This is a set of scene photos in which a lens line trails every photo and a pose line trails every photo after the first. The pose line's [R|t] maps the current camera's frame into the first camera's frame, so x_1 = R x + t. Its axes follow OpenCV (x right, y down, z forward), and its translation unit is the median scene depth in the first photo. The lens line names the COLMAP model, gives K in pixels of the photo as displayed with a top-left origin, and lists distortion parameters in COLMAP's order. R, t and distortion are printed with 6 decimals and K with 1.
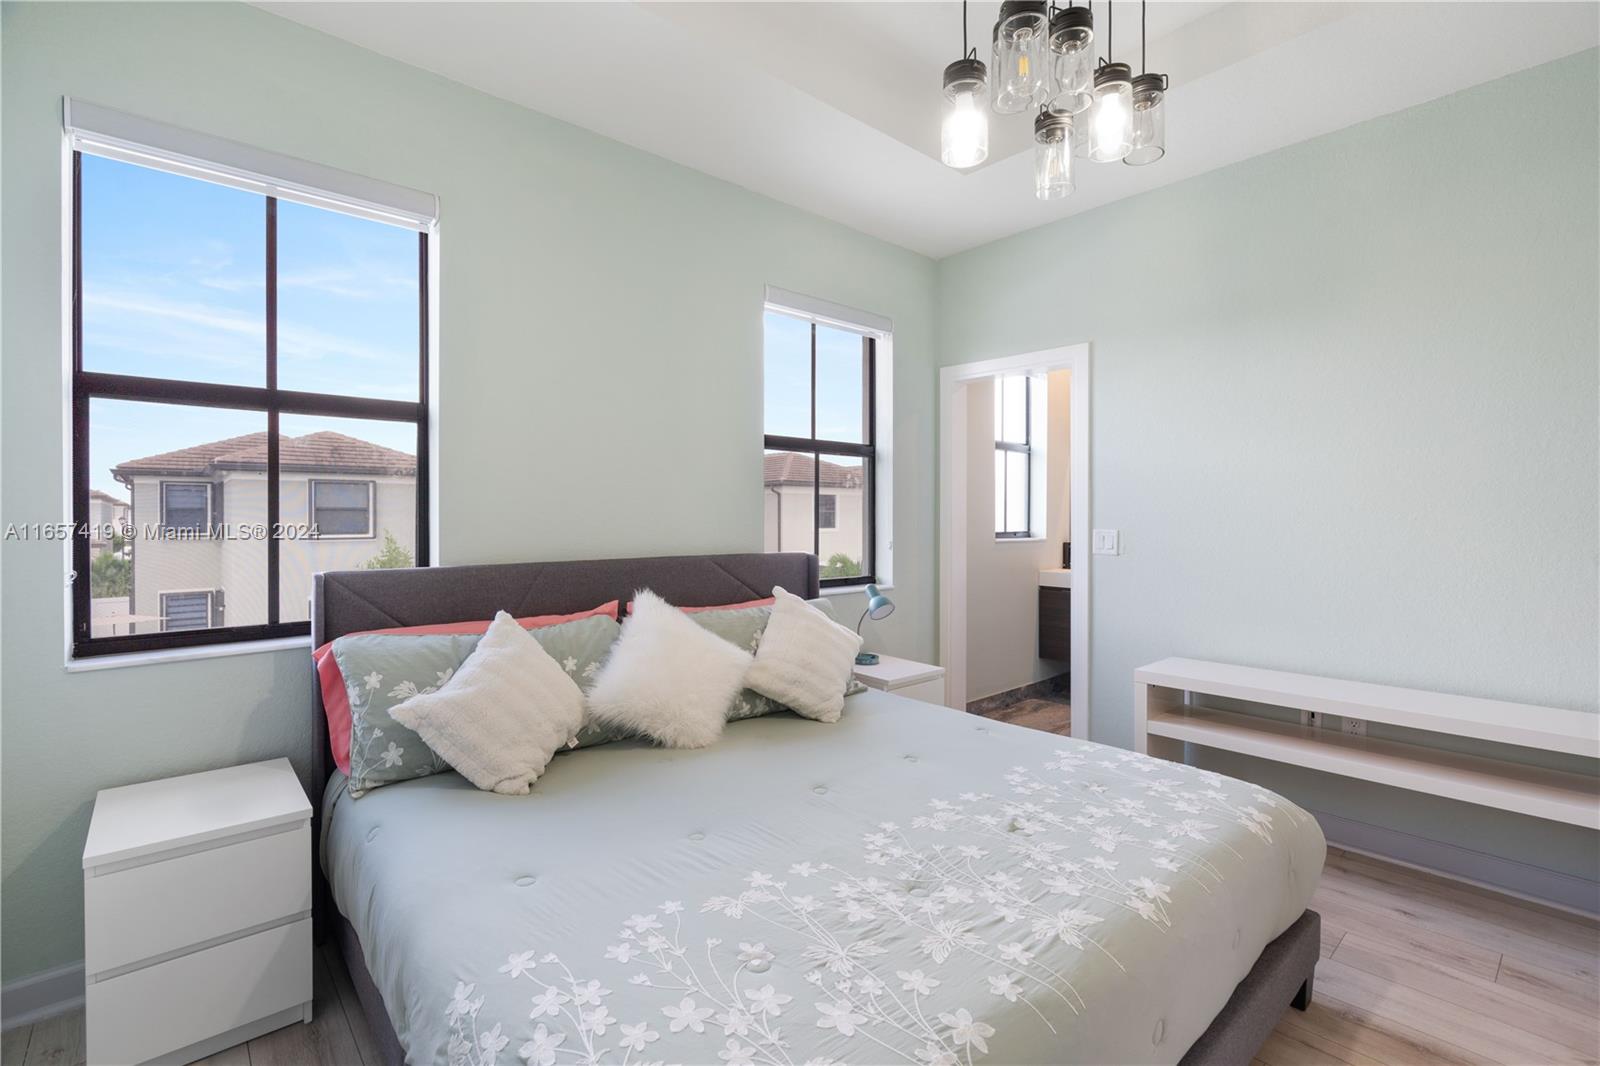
lens RADIAL K [[722.8, 0, 797.0], [0, 722.8, 529.0], [0, 0, 1]] dist [-0.004825, 0.001060]
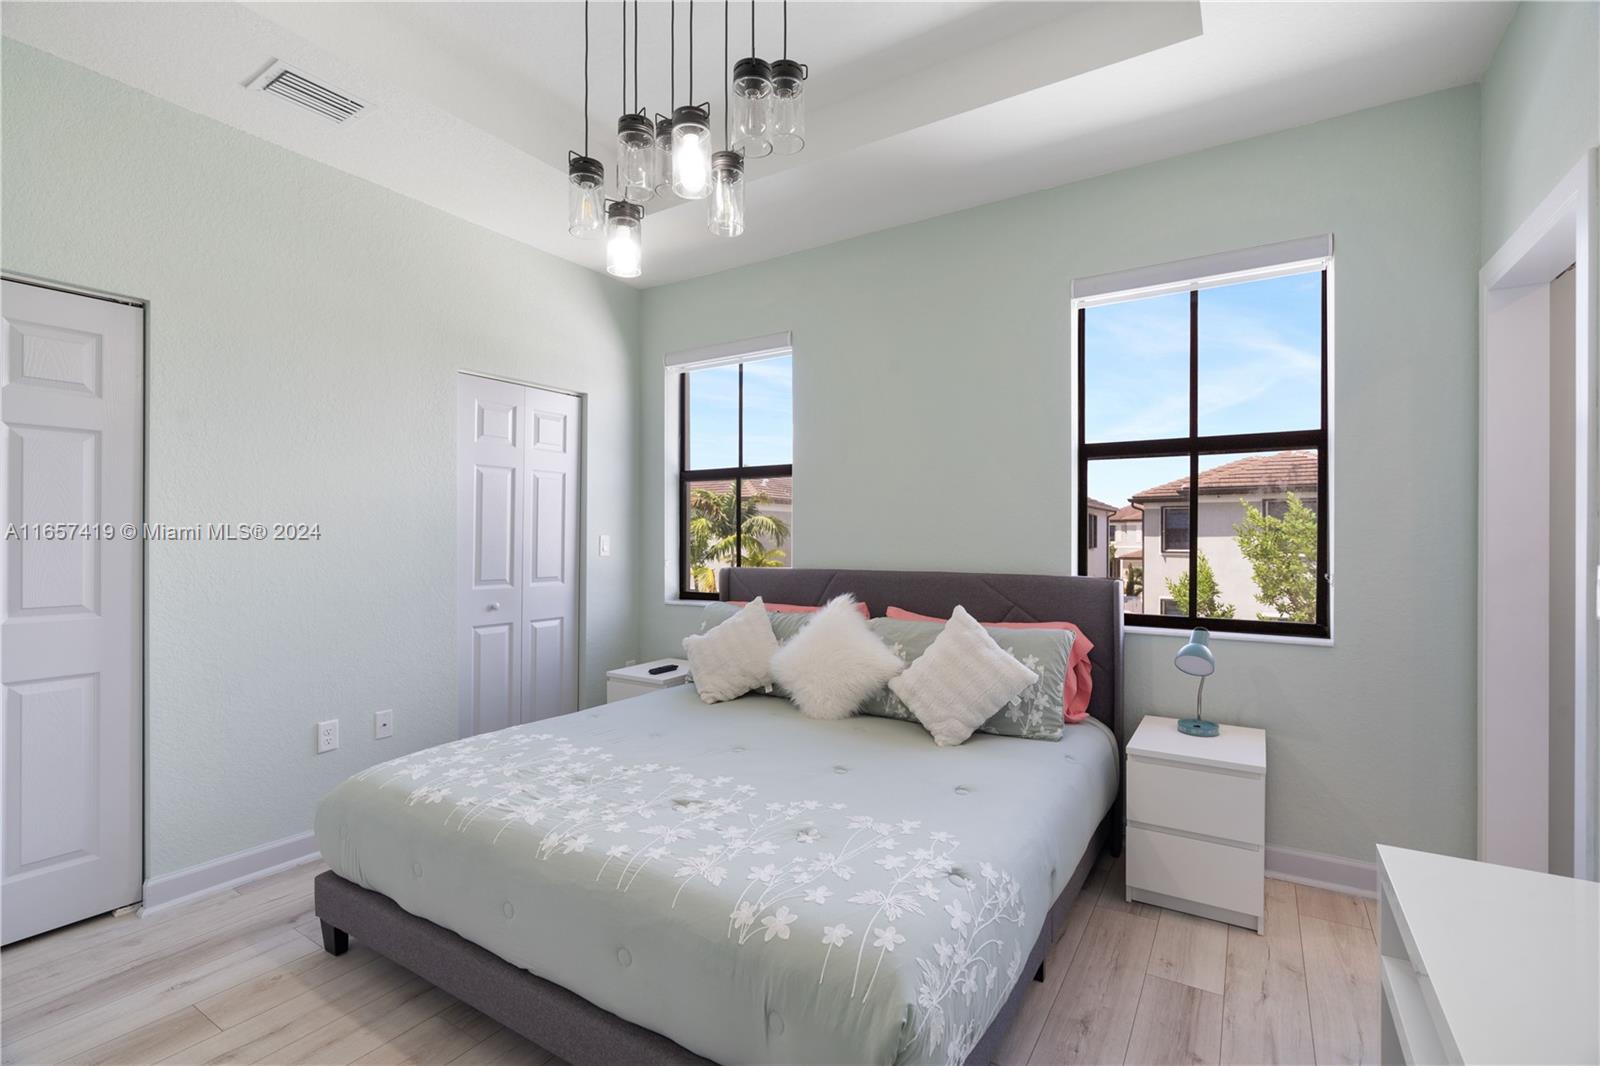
lens RADIAL K [[719.3, 0, 797.0], [0, 719.3, 536.0], [0, 0, 1]] dist [-0.005678, 0.000267]
pose [[0.278839, 0.000170, -0.960338, 1.376060], [-0.014903, 0.999880, -0.004150, -0.015021], [0.960222, 0.015469, 0.278809, 0.791754]]
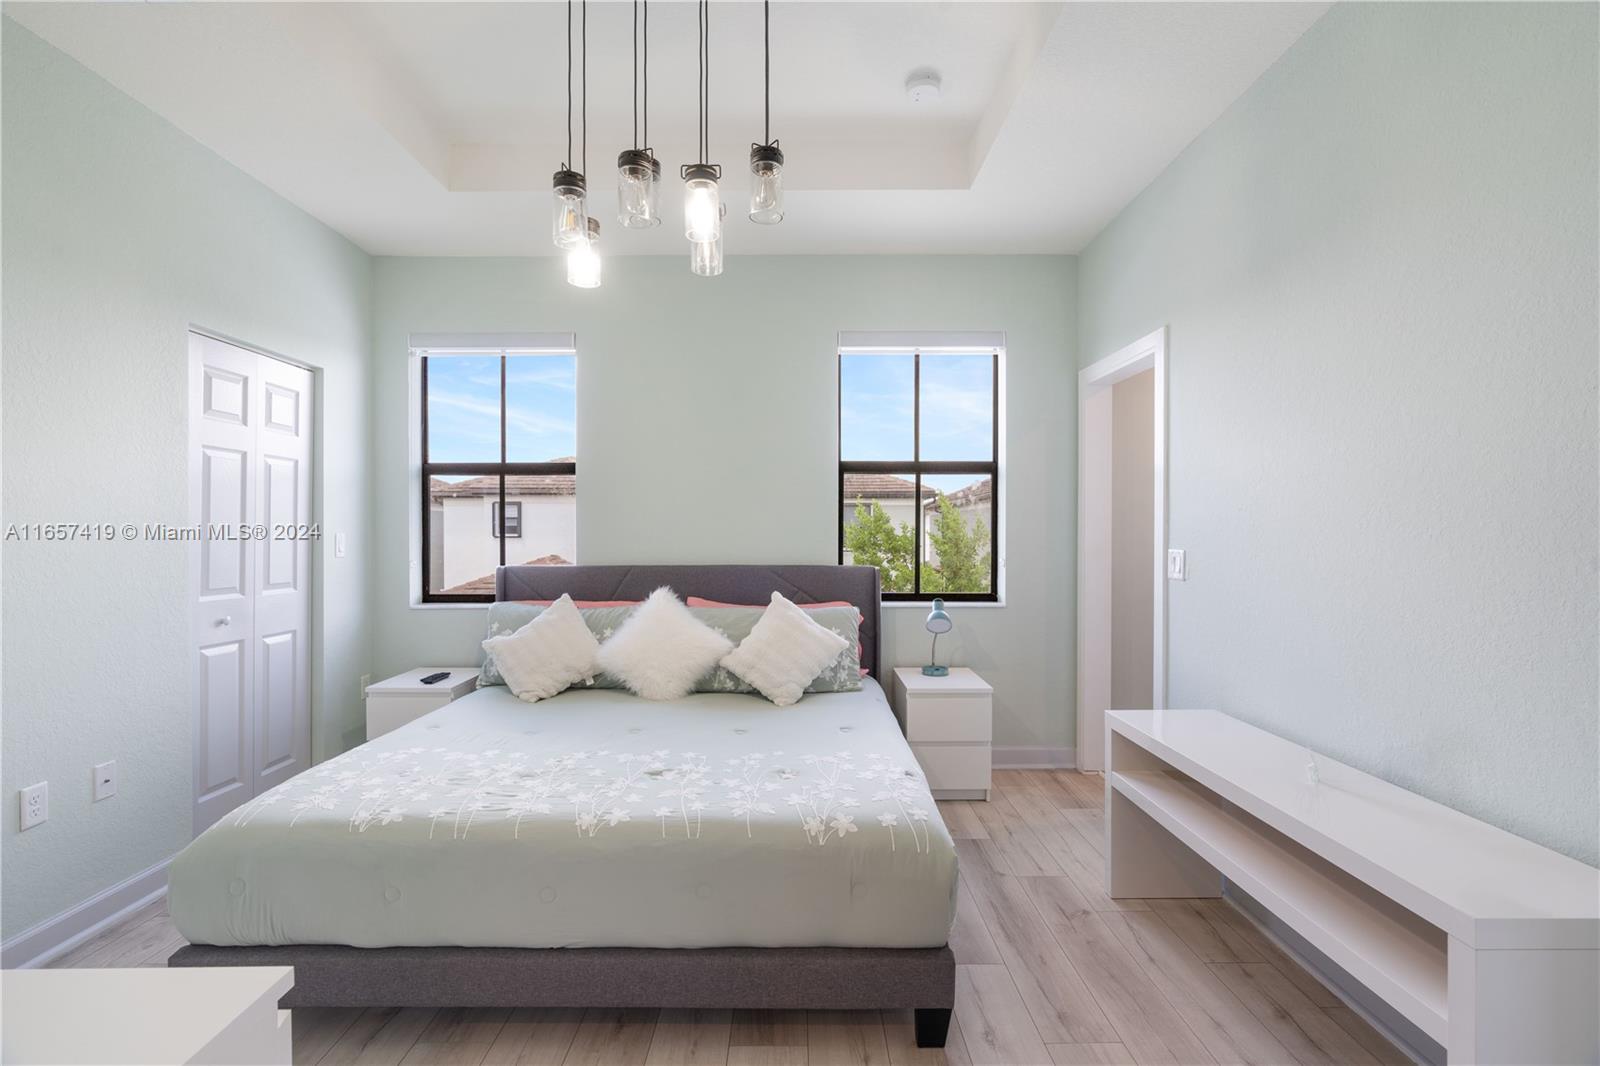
lens RADIAL K [[723.7, 0, 791.4], [0, 723.7, 538.9], [0, 0, 1]] dist [-0.009894, 0.001195]
pose [[0.747485, 0.004138, -0.664266, 1.262357], [-0.009748, 0.999941, -0.004740, -0.005007], [0.664207, 0.010018, 0.747481, 0.169623]]
